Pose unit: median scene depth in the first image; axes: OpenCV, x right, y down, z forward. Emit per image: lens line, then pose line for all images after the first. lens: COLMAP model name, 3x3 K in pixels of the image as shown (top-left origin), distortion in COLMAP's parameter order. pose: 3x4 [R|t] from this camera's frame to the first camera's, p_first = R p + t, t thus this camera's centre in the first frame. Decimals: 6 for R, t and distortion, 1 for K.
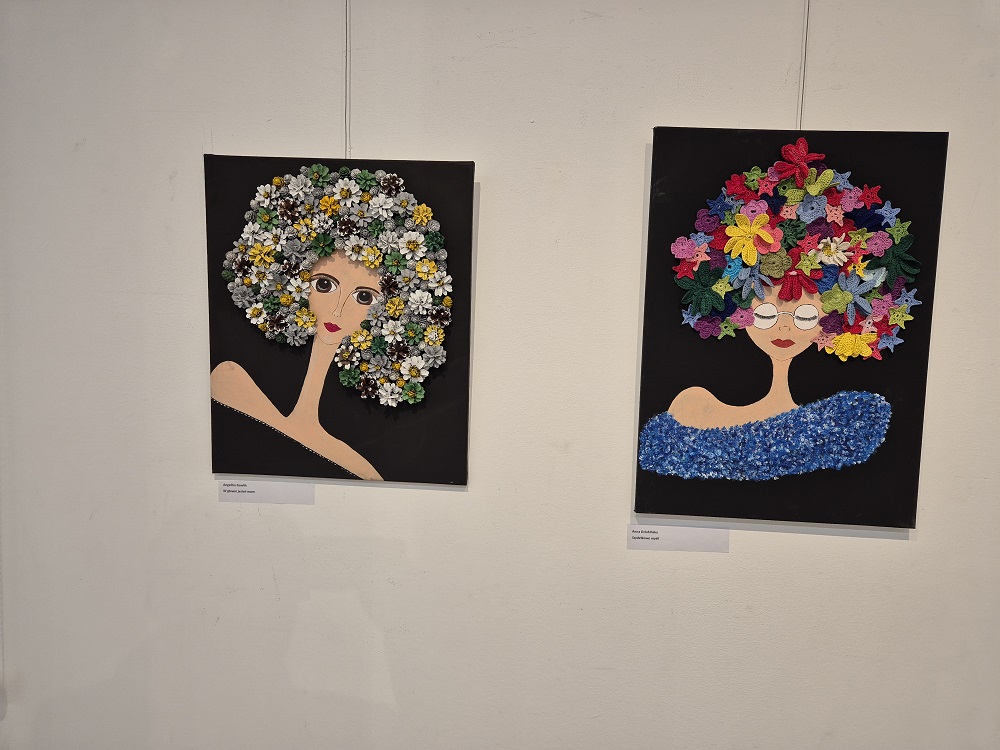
lens RADIAL K [[670.0, 0, 500.4], [0, 670.0, 370.5], [0, 0, 1]] dist [0.053722, -0.027731]
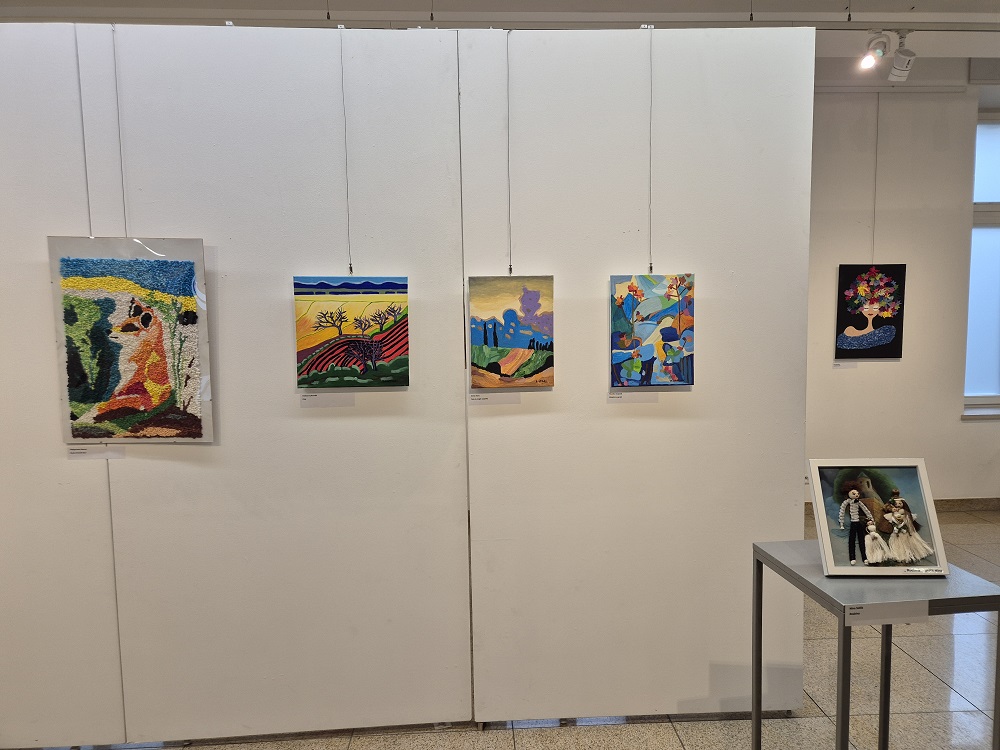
lens RADIAL K [[670.0, 0, 499.0], [0, 670.0, 380.4], [0, 0, 1]] dist [0.053722, -0.027731]
pose [[0.994190, -0.050578, 0.095015, -2.297376], [0.050081, 0.998716, 0.007610, 0.219953], [-0.095278, -0.002808, 0.995447, -2.976666]]
